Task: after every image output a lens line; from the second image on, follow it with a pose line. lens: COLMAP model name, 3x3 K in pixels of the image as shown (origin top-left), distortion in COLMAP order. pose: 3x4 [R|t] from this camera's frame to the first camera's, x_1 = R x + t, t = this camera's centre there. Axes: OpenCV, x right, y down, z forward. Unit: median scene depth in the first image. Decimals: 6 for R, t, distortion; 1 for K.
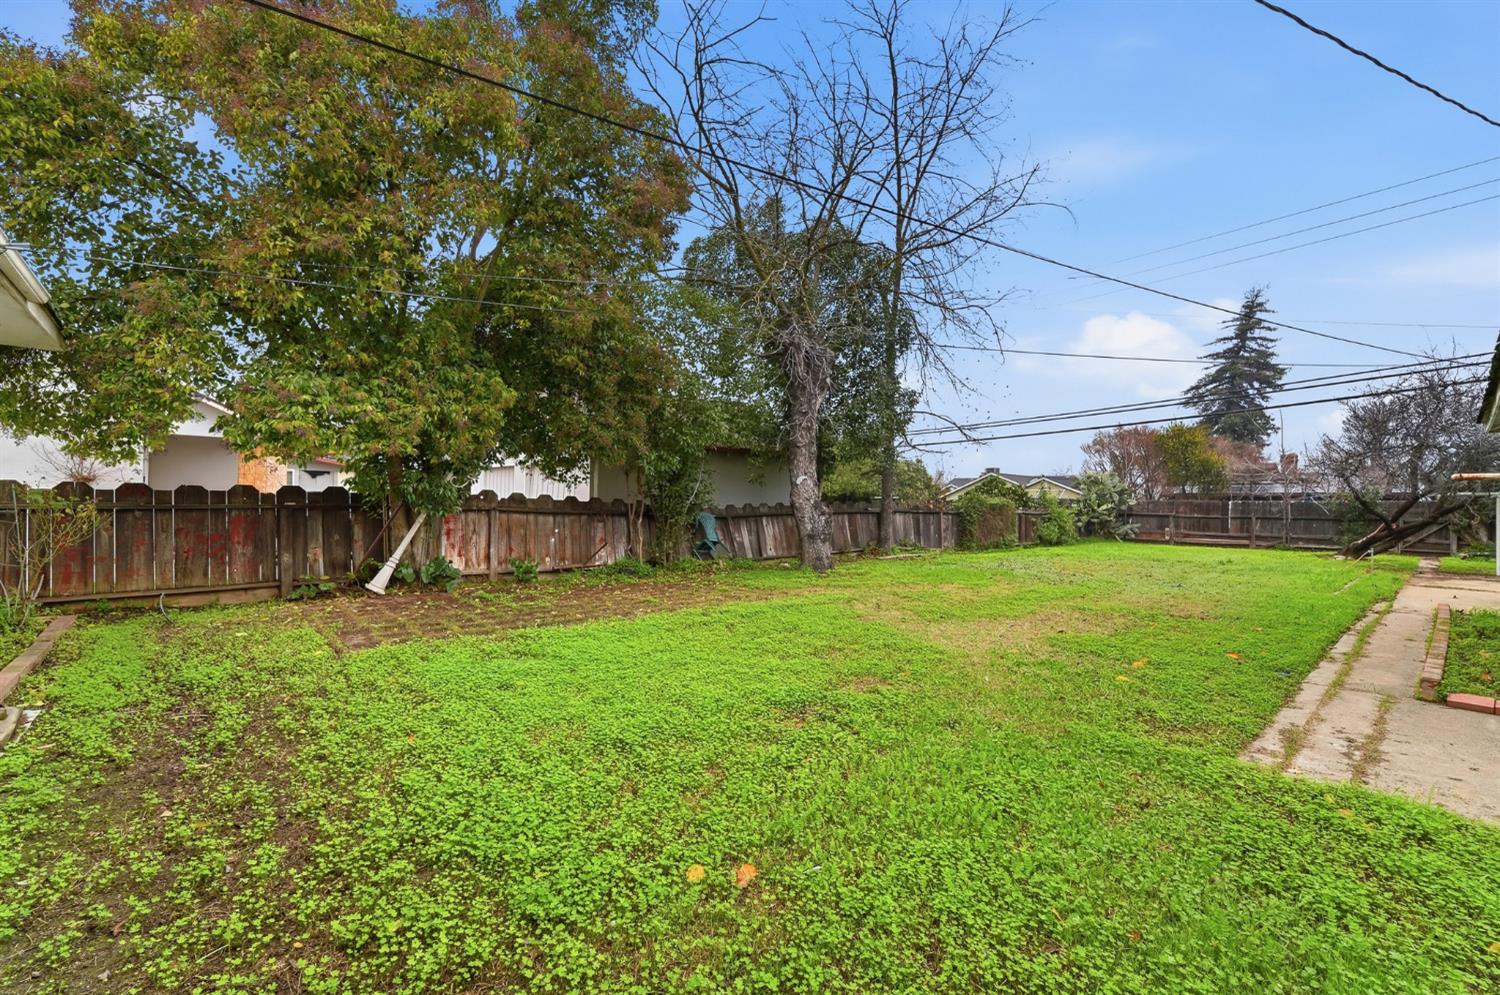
lens RADIAL K [[614.4, 0, 750.0], [0, 614.4, 497.5], [0, 0, 1]] dist [0.002875, 0.000152]
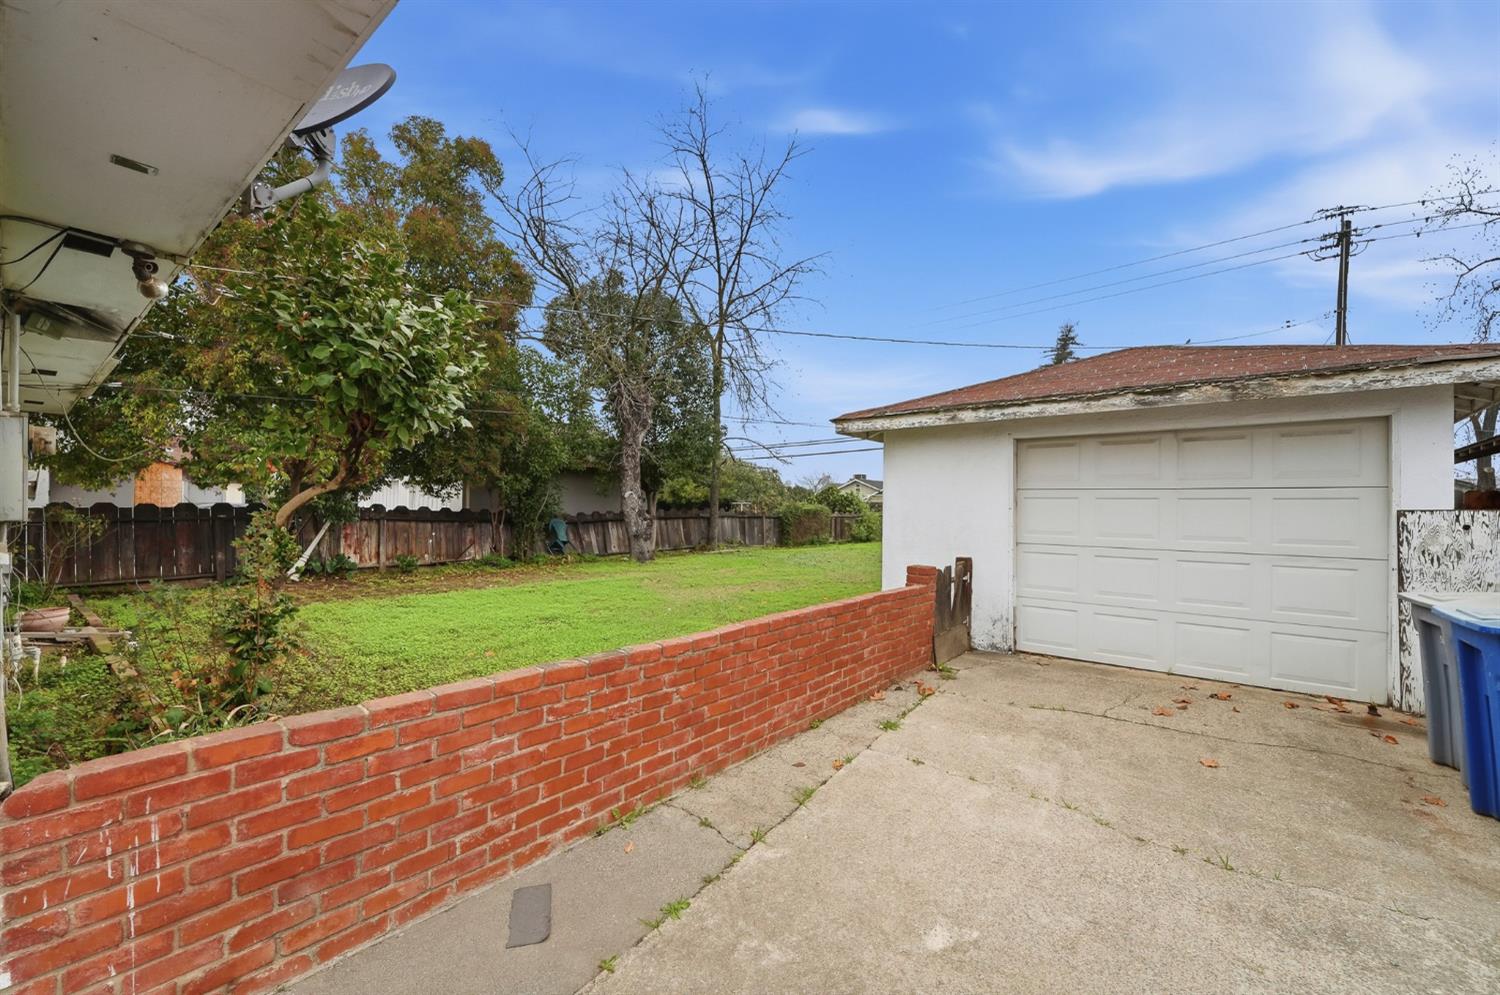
lens RADIAL K [[619.1, 0, 753.2], [0, 619.1, 504.8], [0, 0, 1]] dist [0.001973, 0.000083]
pose [[0.988227, -0.003574, 0.152954, 0.149788], [0.002197, 0.999956, 0.009173, -0.018081], [-0.152980, -0.008729, 0.988191, -0.391517]]
